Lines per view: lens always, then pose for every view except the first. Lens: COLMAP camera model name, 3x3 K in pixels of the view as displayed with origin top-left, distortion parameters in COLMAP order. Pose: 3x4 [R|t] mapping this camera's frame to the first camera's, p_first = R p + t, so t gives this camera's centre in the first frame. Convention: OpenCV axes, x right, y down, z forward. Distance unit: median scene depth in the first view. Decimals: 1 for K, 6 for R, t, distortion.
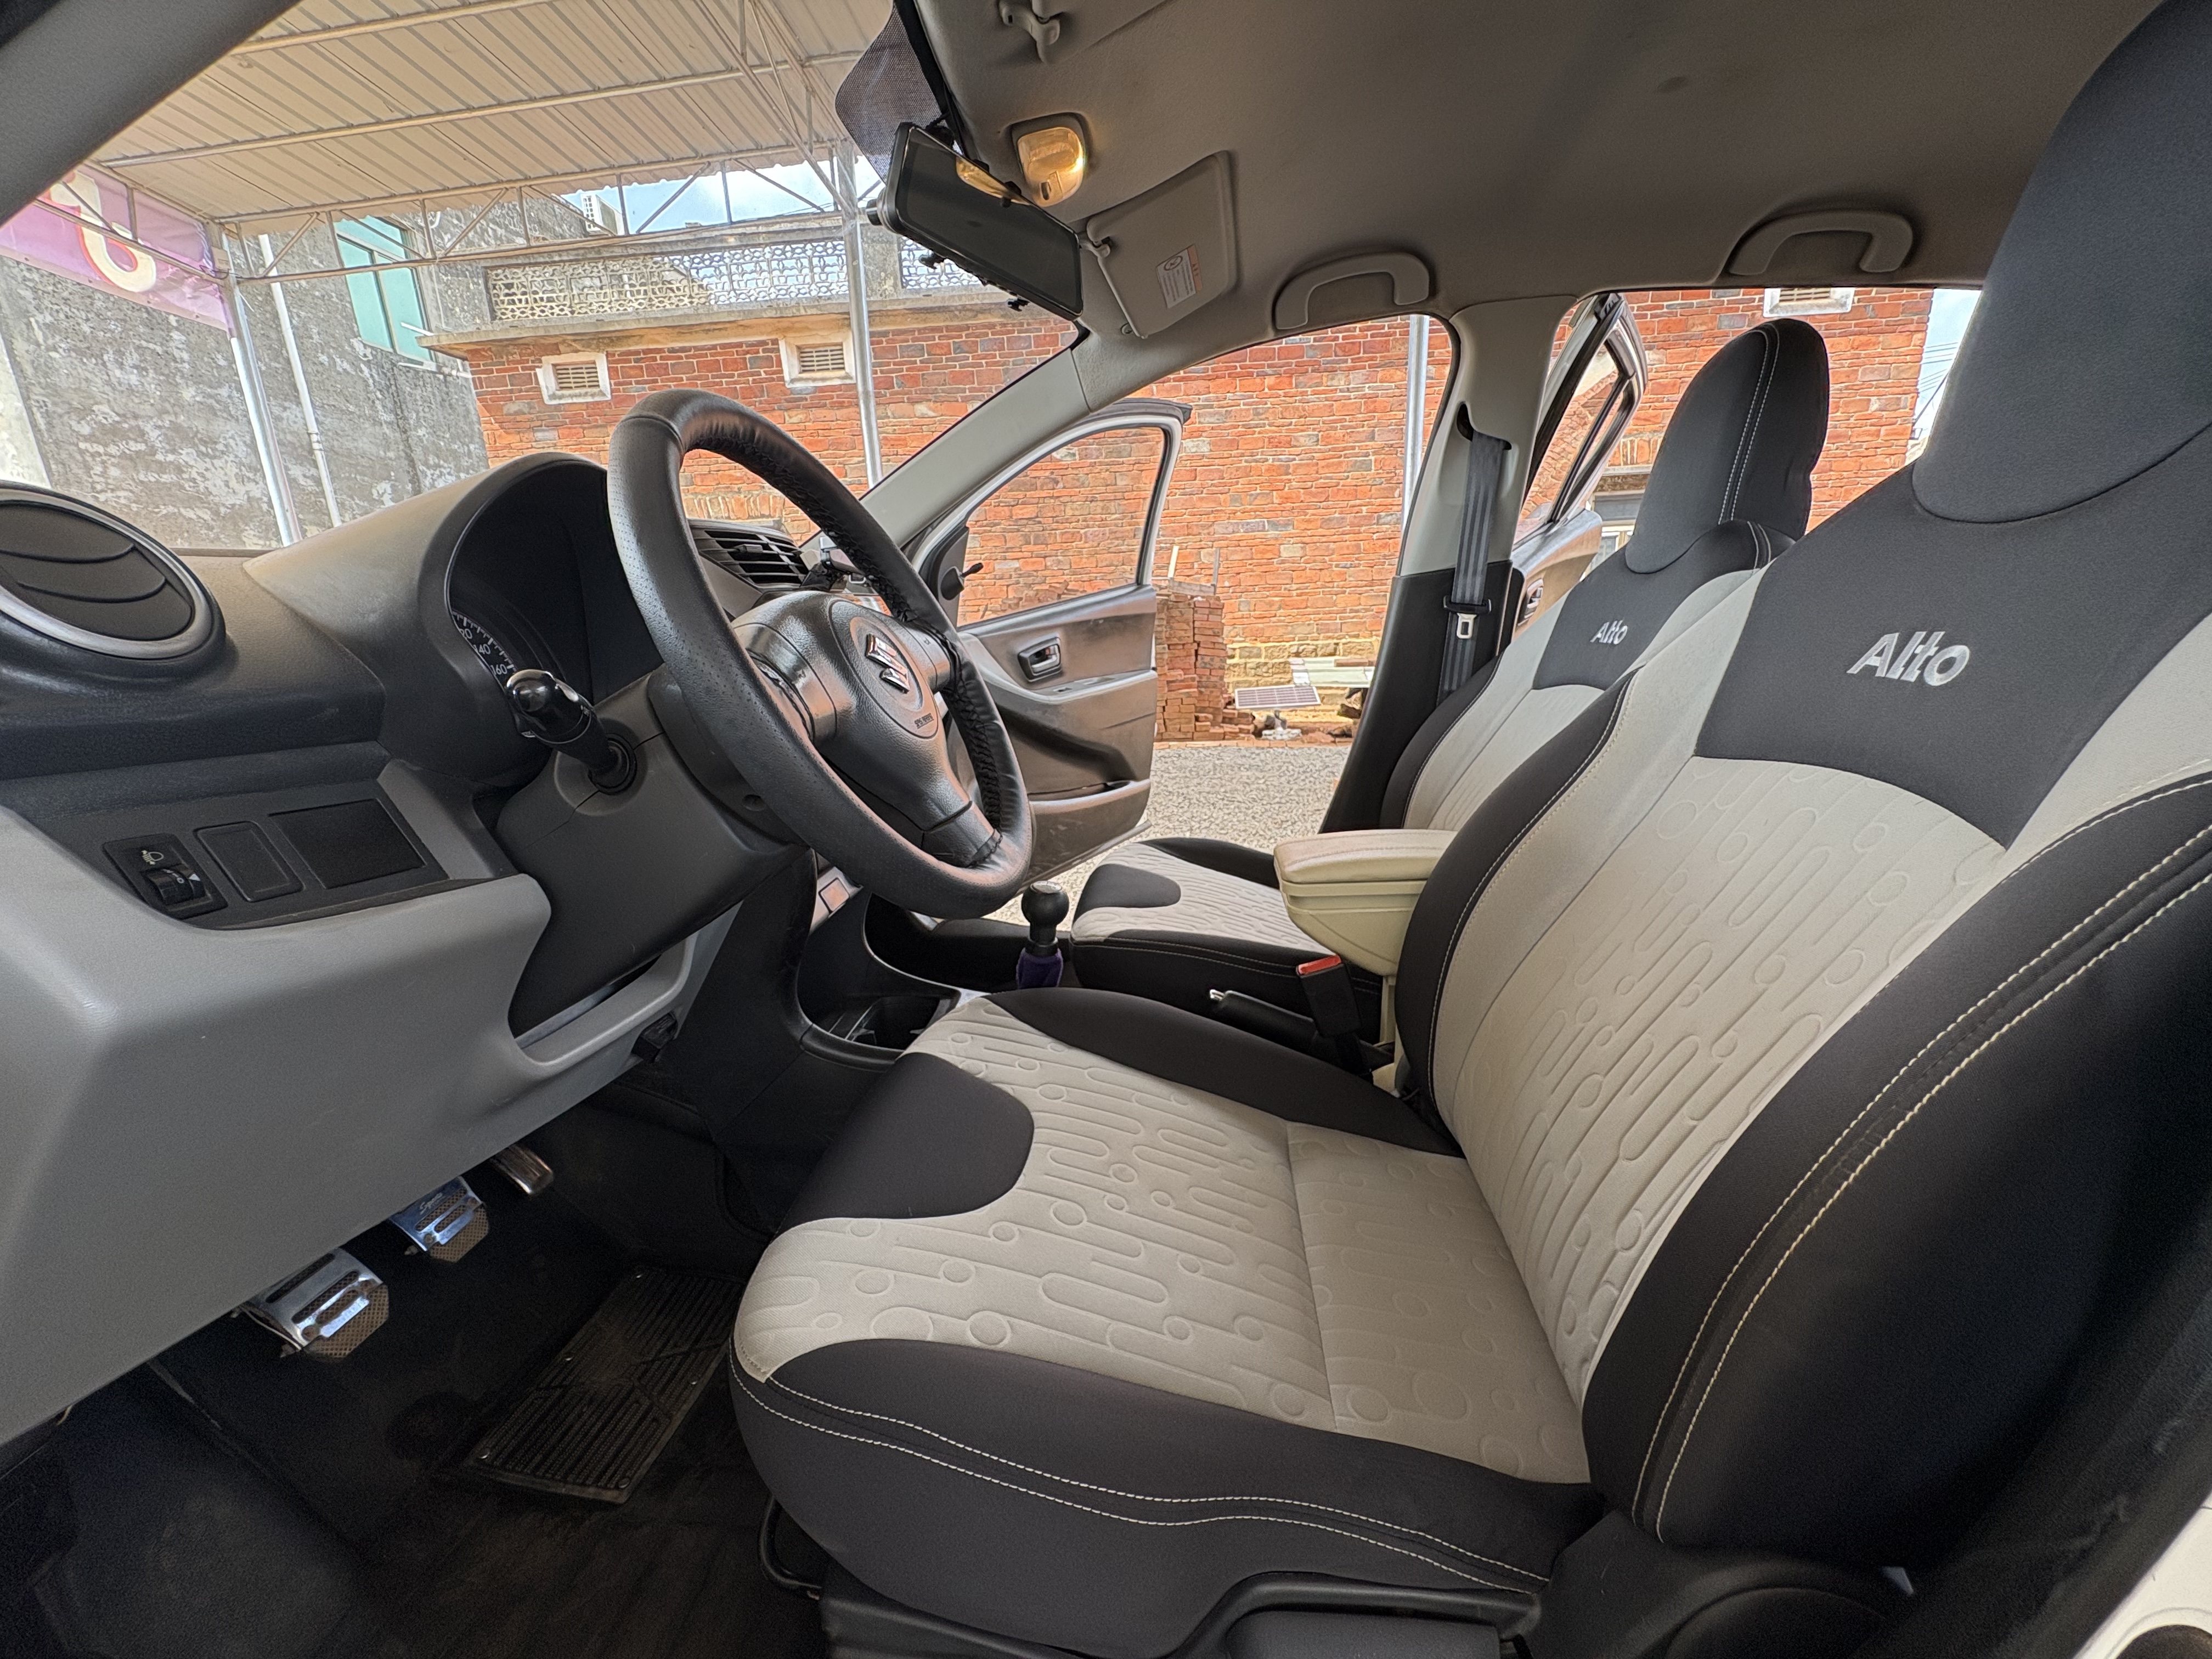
lens RADIAL K [[875.7, 0, 1108.6], [0, 875.7, 825.3], [0, 0, 1]] dist [0.005930, 0.000036]
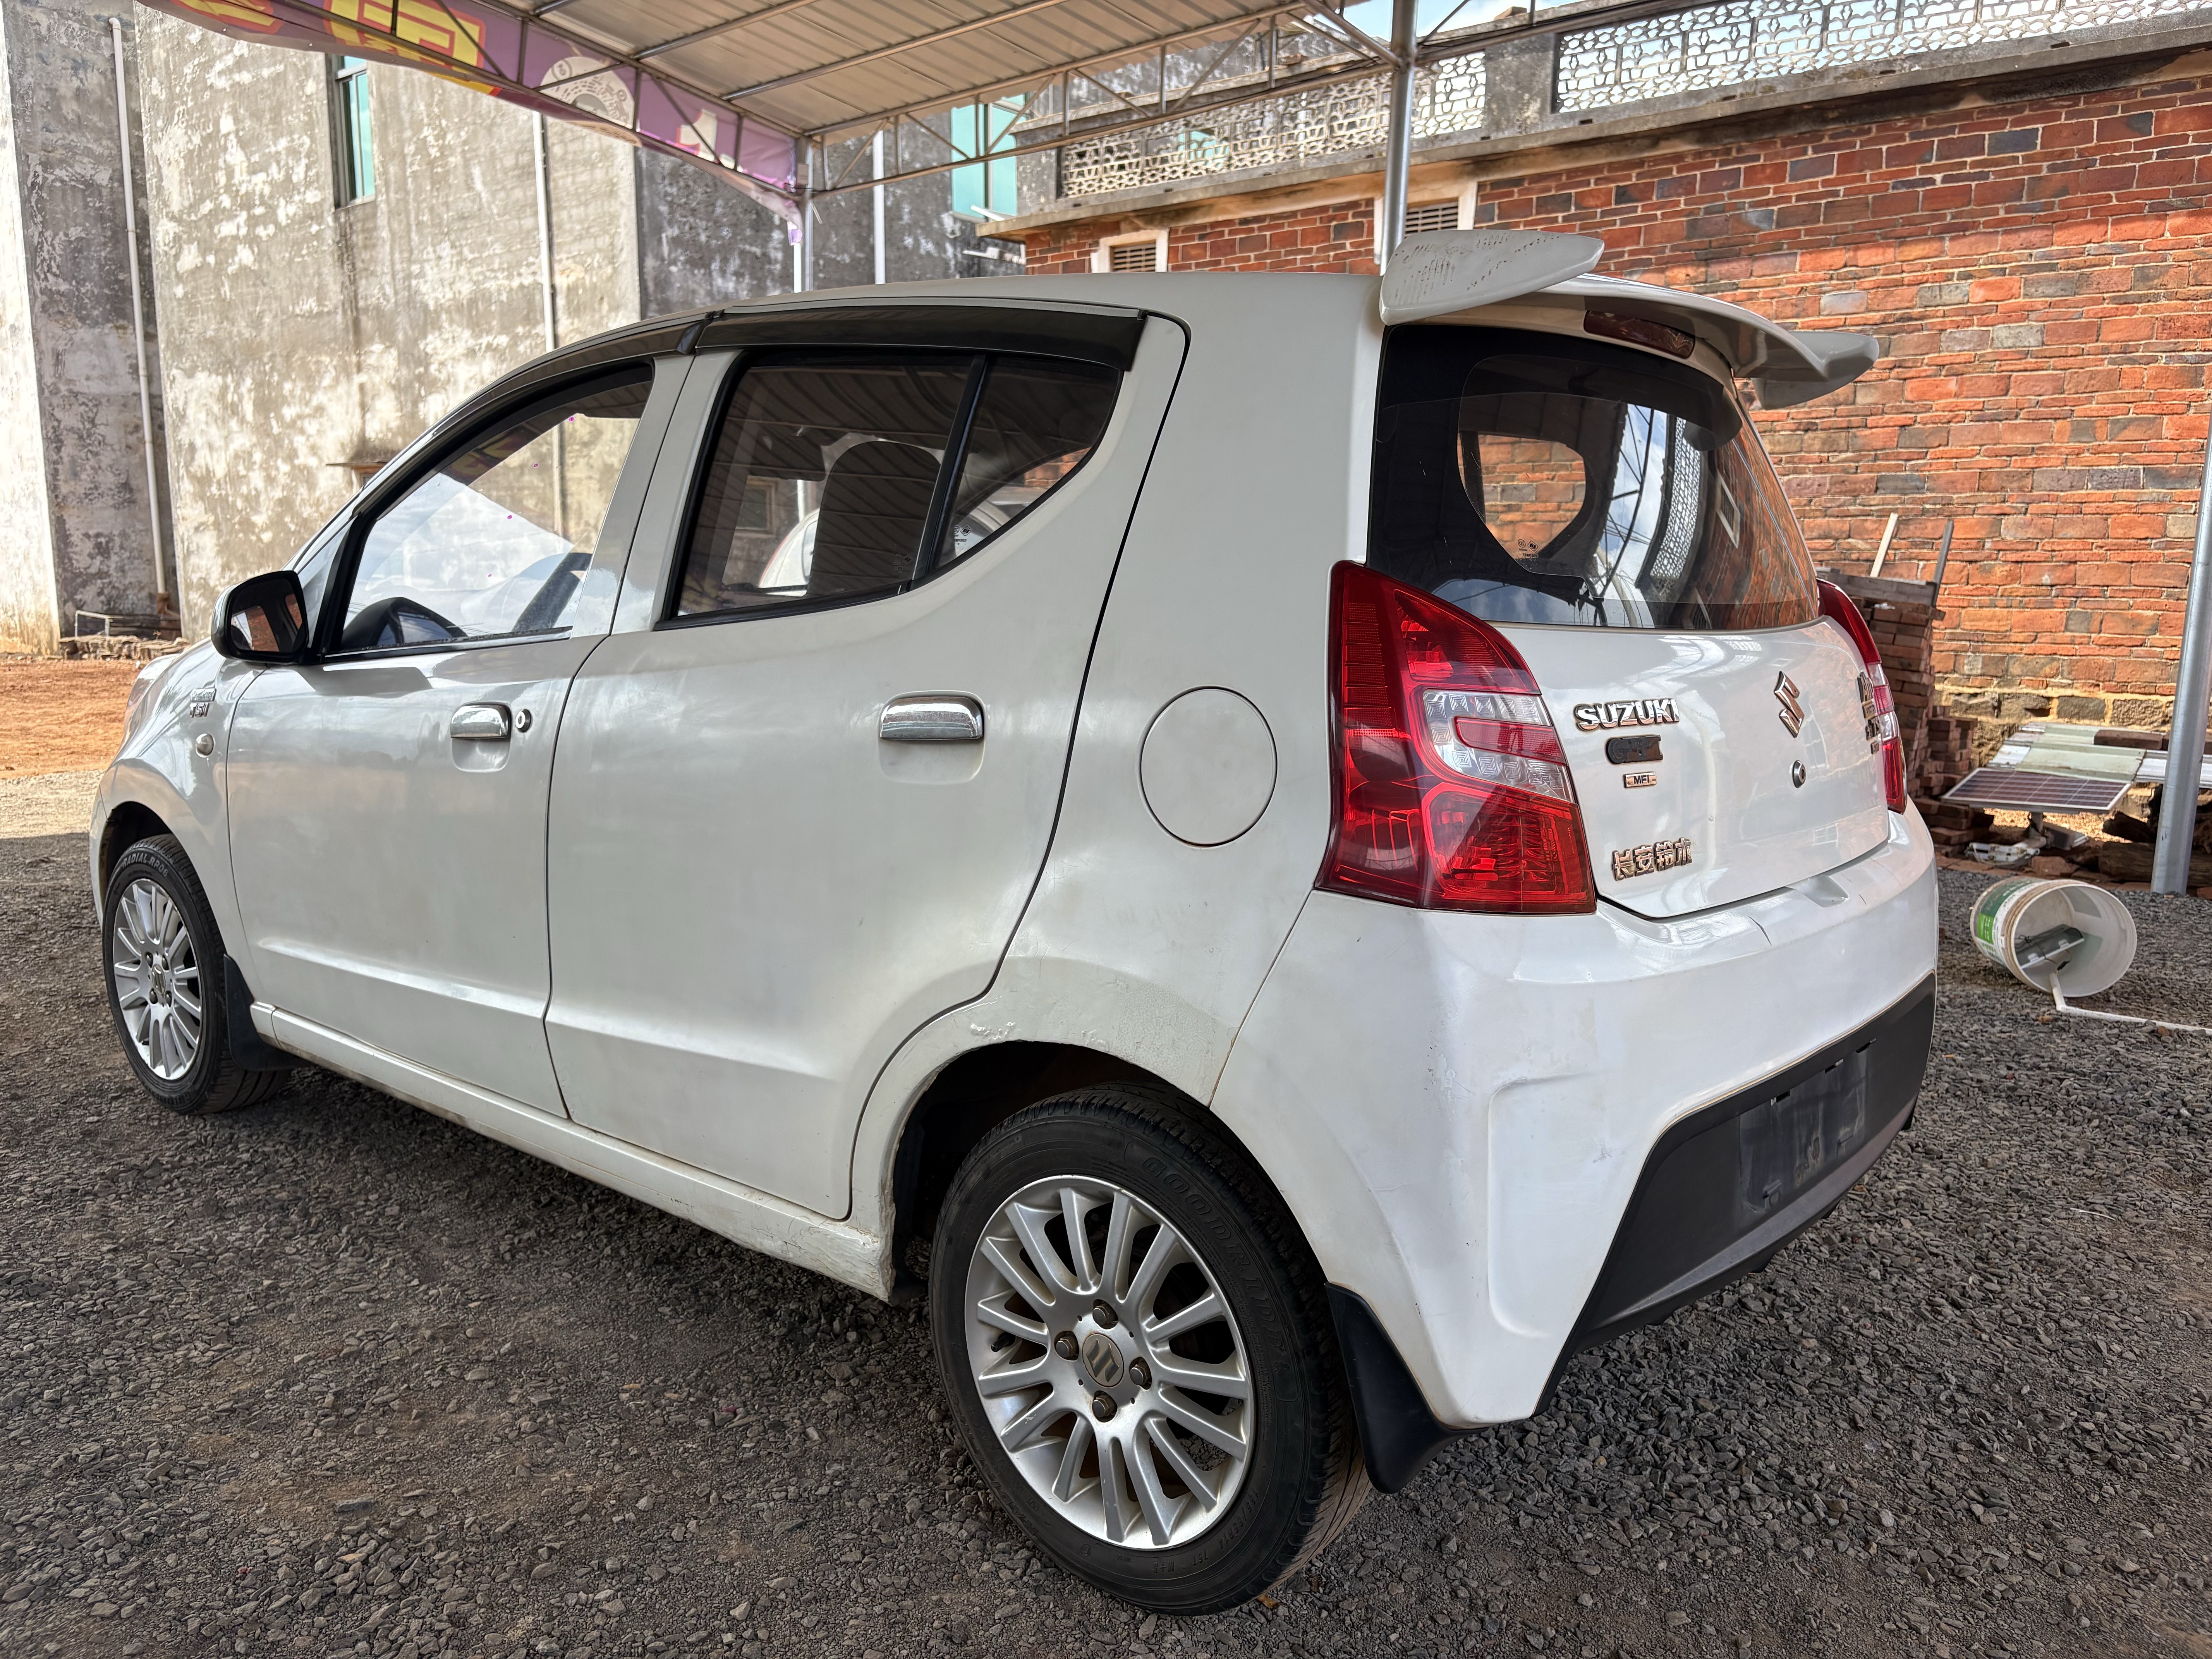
lens RADIAL K [[1619.4, 0, 1121.2], [0, 1619.4, 835.4], [0, 0, 1]] dist [0.047207, -0.071956]
pose [[0.826414, 0.148928, -0.543011, 0.233930], [-0.189766, 0.981634, -0.019582, 0.009603], [0.530122, 0.119228, 0.839497, -0.135838]]
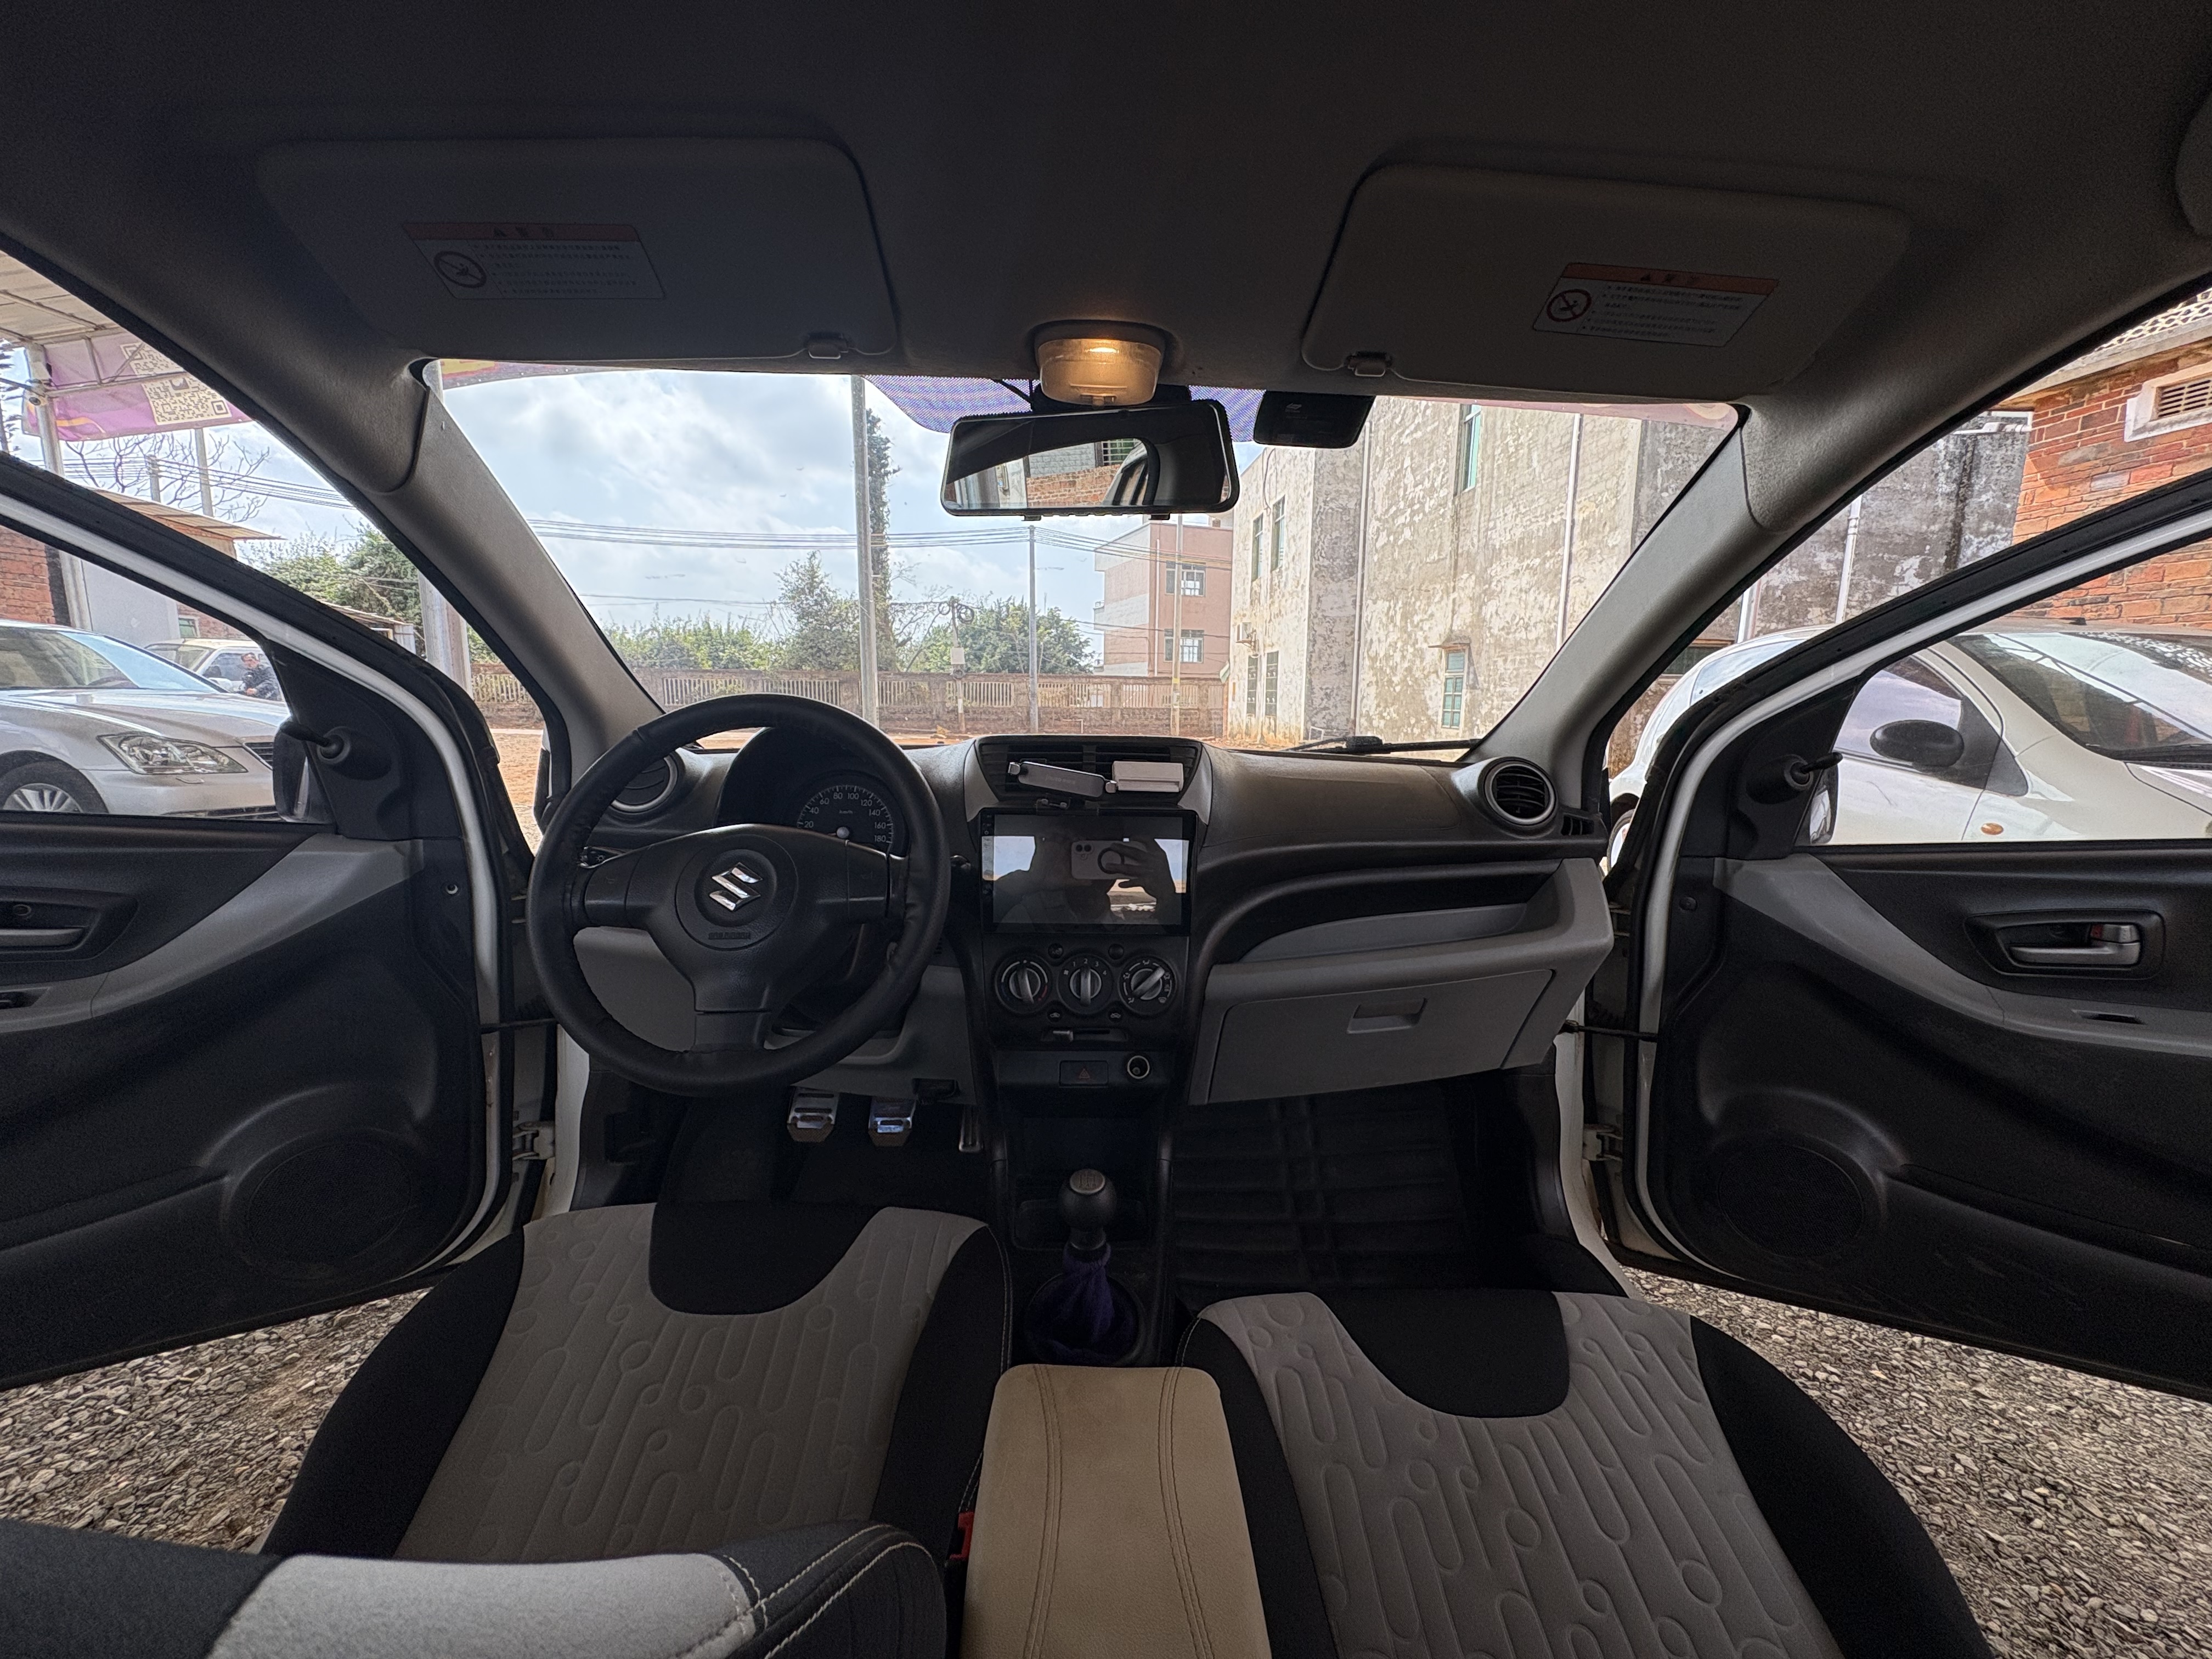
lens RADIAL K [[875.7, 0, 1108.6], [0, 875.7, 825.3], [0, 0, 1]] dist [0.005930, 0.000036]
pose [[0.128890, 0.196099, -0.972076, 0.074626], [-0.263661, 0.951747, 0.157038, -0.042367], [0.955966, 0.236057, 0.174375, 0.083557]]
